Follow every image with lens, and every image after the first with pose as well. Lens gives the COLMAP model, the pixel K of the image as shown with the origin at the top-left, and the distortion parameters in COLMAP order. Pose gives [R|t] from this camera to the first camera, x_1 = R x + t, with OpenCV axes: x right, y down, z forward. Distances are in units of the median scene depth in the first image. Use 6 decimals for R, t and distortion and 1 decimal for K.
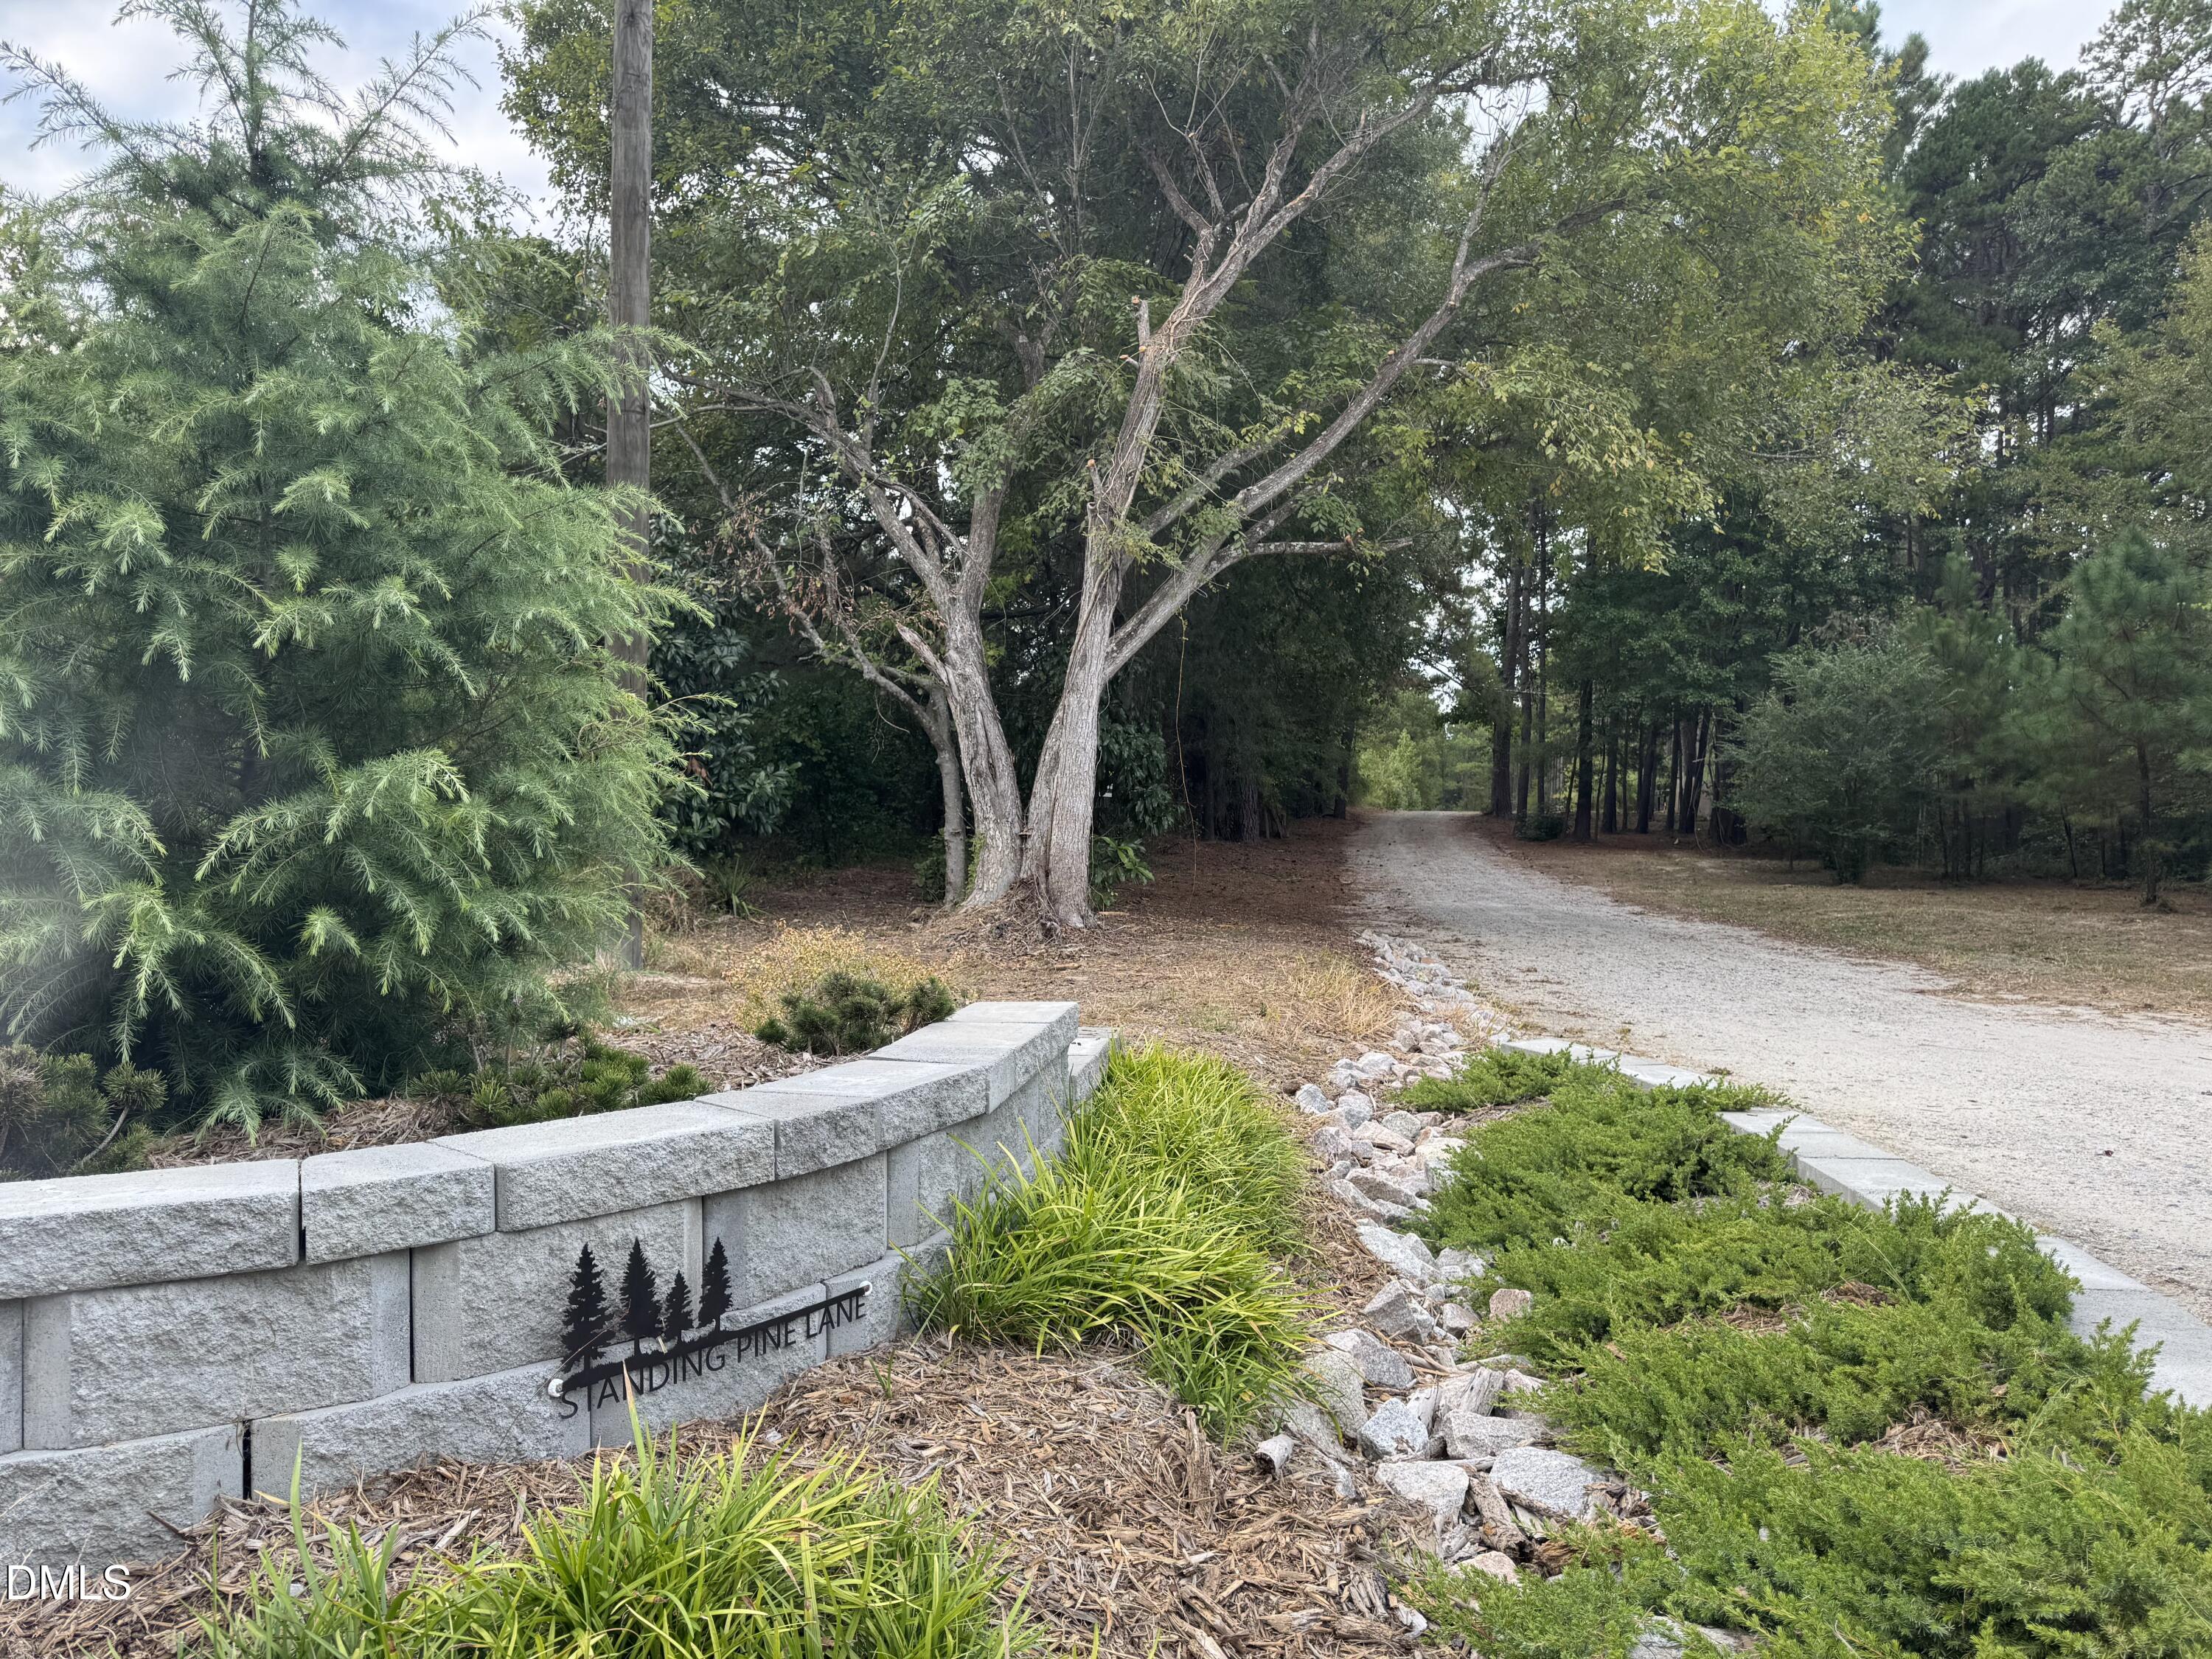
lens RADIAL K [[1514.6, 0, 1095.9], [0, 1514.6, 853.1], [0, 0, 1]] dist [0.039616, -0.013096]
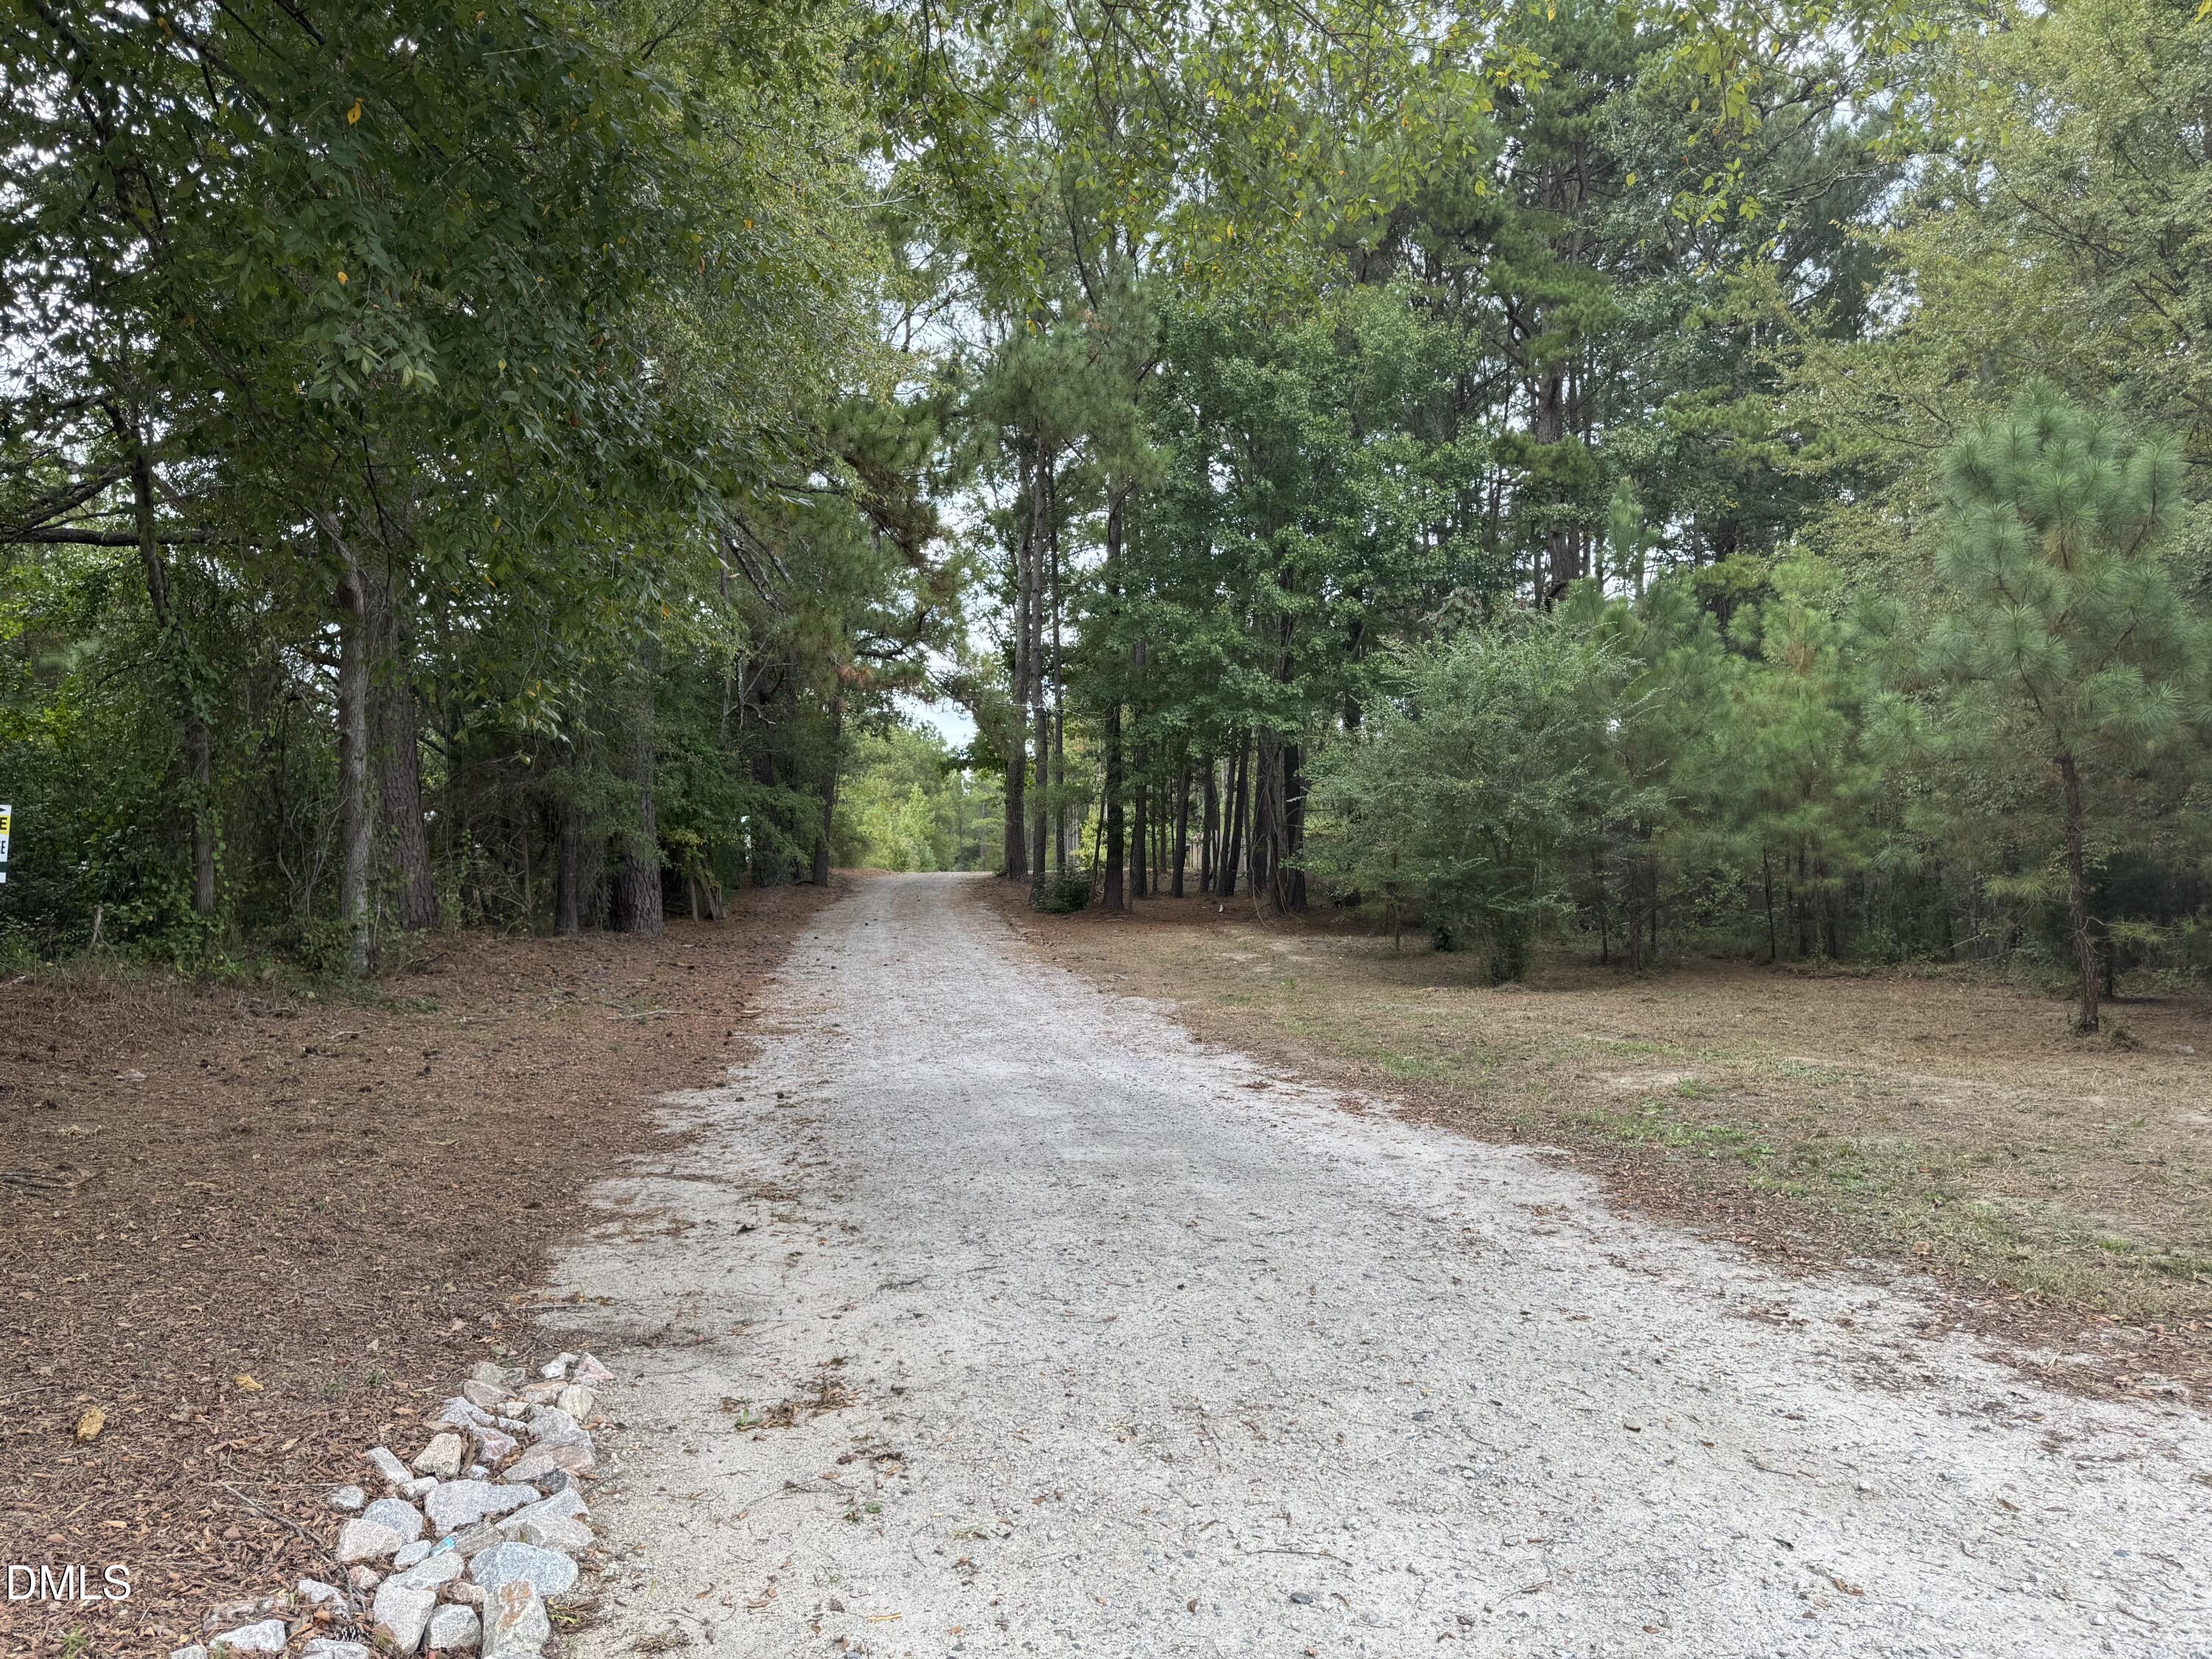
lens RADIAL K [[1514.6, 0, 1104.7], [0, 1514.6, 835.9], [0, 0, 1]] dist [0.039616, -0.013096]
pose [[0.950385, -0.013420, 0.310786, 0.091886], [0.029017, 0.998537, -0.045617, -0.013837], [-0.309719, 0.052372, 0.949385, 0.323718]]
